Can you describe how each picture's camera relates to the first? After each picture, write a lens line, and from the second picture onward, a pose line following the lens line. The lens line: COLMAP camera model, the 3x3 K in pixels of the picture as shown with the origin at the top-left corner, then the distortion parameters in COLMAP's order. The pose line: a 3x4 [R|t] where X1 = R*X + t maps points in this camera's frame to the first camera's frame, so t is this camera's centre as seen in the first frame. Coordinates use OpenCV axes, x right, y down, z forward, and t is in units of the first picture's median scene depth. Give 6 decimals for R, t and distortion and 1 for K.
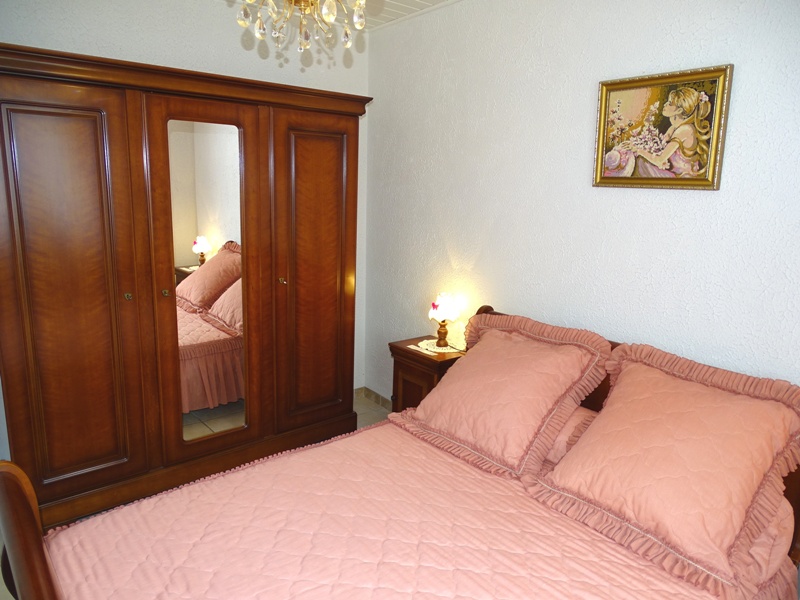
lens RADIAL K [[579.2, 0, 400.0], [0, 579.2, 300.0], [0, 0, 1]] dist [0.008767, 0.007828]
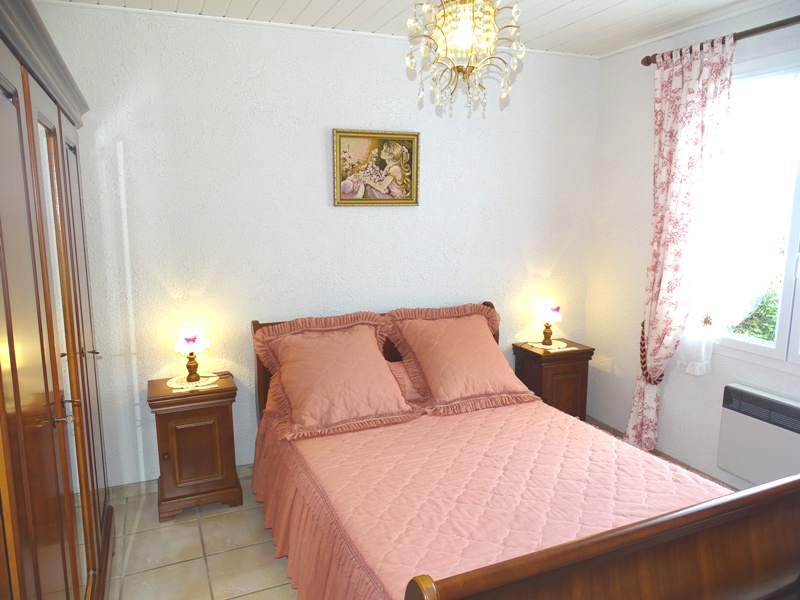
lens RADIAL K [[579.2, 0, 400.0], [0, 579.2, 300.0], [0, 0, 1]] dist [0.008767, 0.007828]
pose [[0.266958, -0.182625, 0.946246, -1.004016], [0.211518, 0.969042, 0.127350, -0.136856], [-0.940209, 0.166151, 0.297322, 0.548764]]
